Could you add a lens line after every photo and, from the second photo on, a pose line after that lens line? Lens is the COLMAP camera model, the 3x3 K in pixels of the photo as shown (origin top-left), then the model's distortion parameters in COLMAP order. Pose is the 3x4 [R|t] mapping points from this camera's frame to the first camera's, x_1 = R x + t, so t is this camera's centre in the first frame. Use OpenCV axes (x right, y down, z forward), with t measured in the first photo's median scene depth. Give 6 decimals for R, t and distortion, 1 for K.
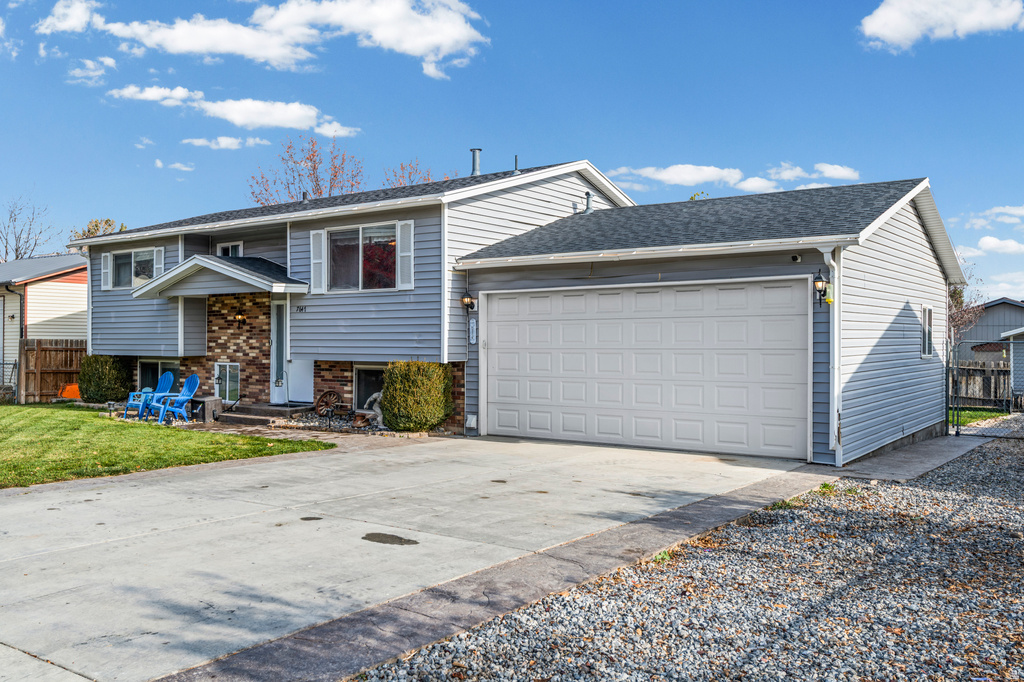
lens RADIAL K [[878.6, 0, 505.2], [0, 878.6, 336.3], [0, 0, 1]] dist [0.000274, 0.047354]
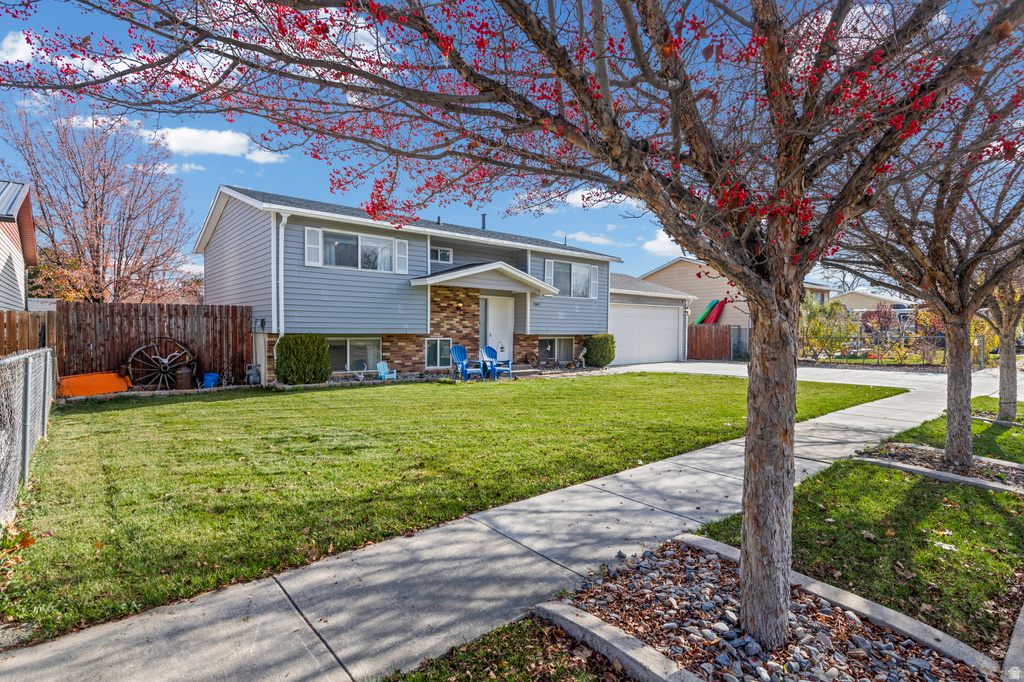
lens RADIAL K [[502.9, 0, 517.3], [0, 502.9, 342.5], [0, 0, 1]] dist [0.022855, -0.000040]
pose [[0.221973, -0.027149, 0.974675, -1.152871], [-0.014896, 0.999401, 0.031230, 0.012651], [-0.974939, -0.021451, 0.221435, 0.803186]]
